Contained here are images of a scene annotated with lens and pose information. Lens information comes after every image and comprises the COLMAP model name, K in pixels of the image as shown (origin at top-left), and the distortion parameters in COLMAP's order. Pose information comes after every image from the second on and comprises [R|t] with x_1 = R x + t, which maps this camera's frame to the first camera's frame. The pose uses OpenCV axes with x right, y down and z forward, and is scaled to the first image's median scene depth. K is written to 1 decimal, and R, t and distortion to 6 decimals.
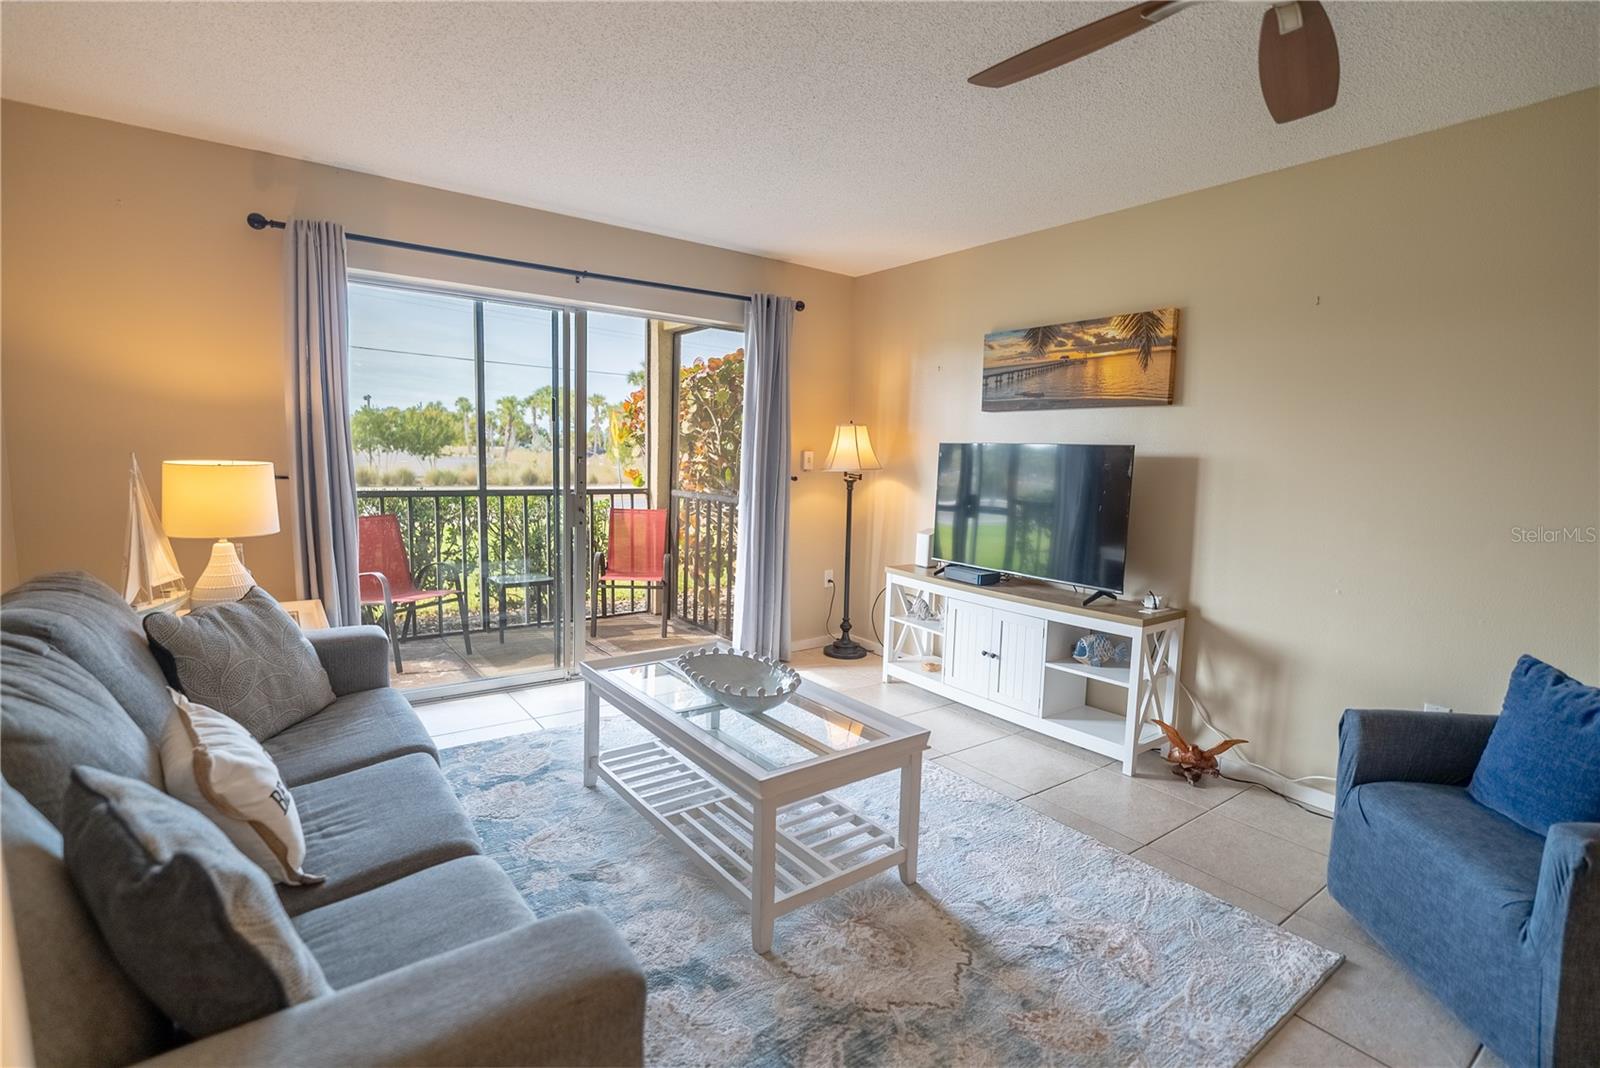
lens RADIAL K [[750.9, 0, 798.3], [0, 750.9, 529.2], [0, 0, 1]] dist [-0.019401, 0.007579]
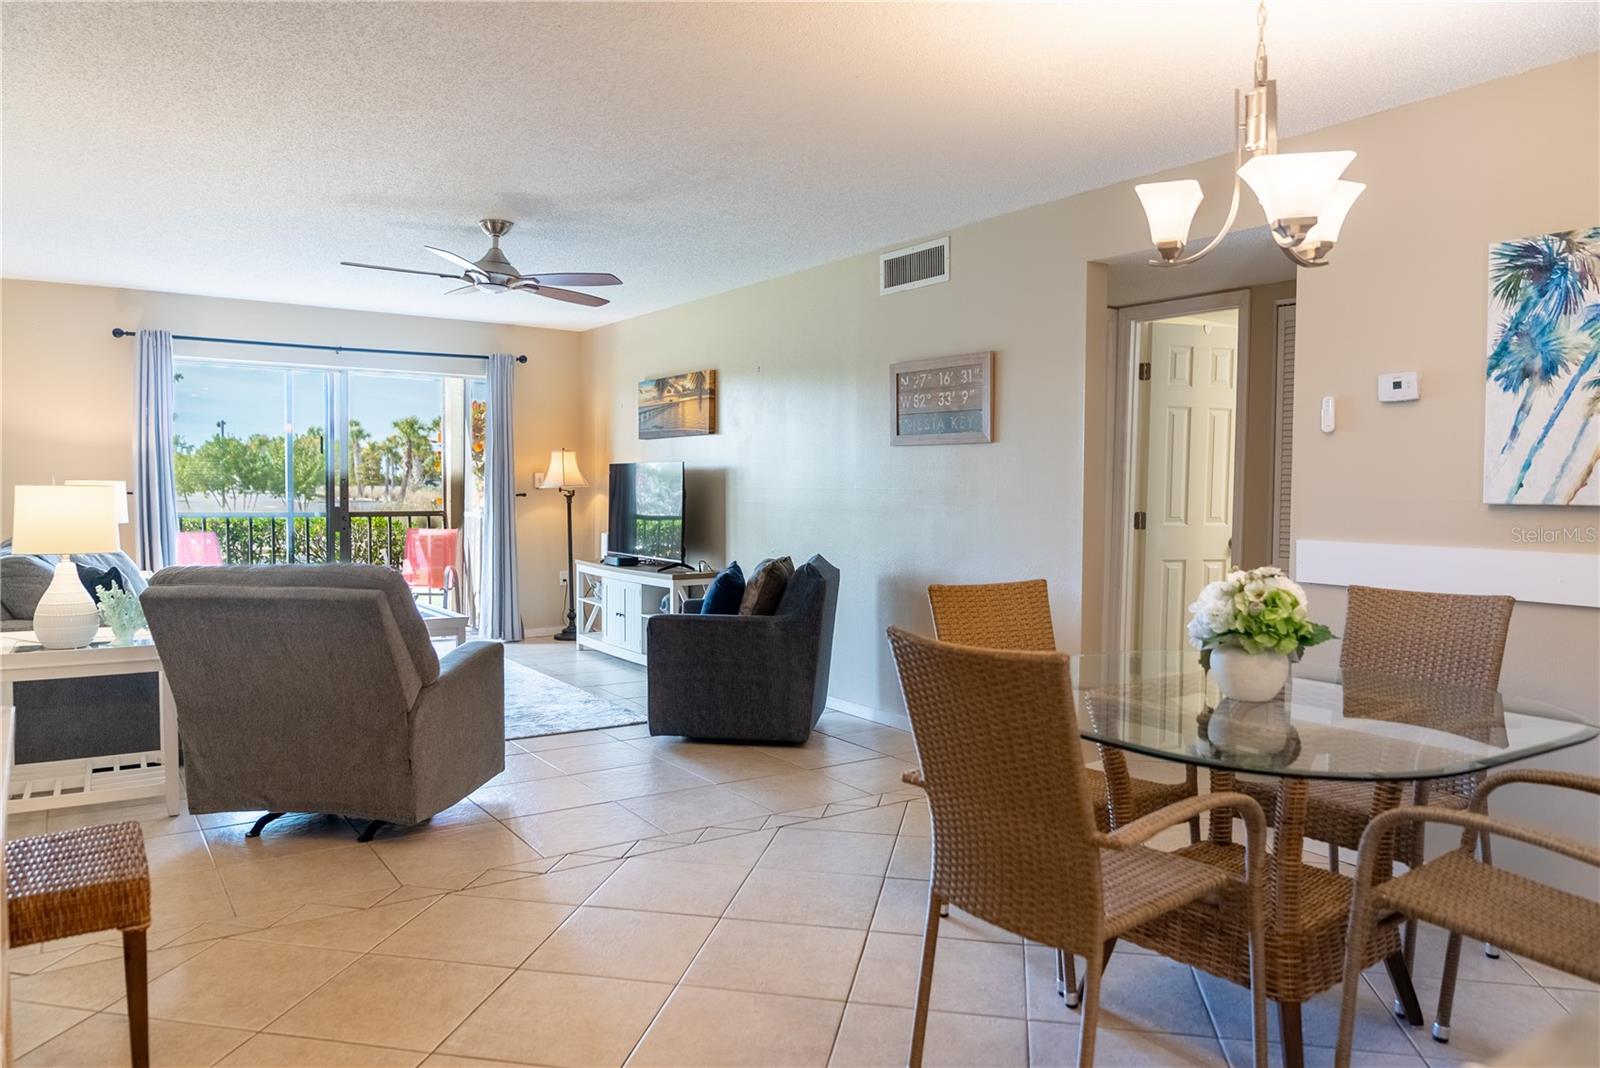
lens RADIAL K [[1094.3, 0, 797.7], [0, 1094.3, 531.1], [0, 0, 1]] dist [-0.021921, -0.000783]
pose [[0.999107, -0.016861, -0.038745, 0.630116], [0.014427, 0.997956, -0.062254, 0.136654], [0.039716, 0.061639, 0.997308, -0.958962]]
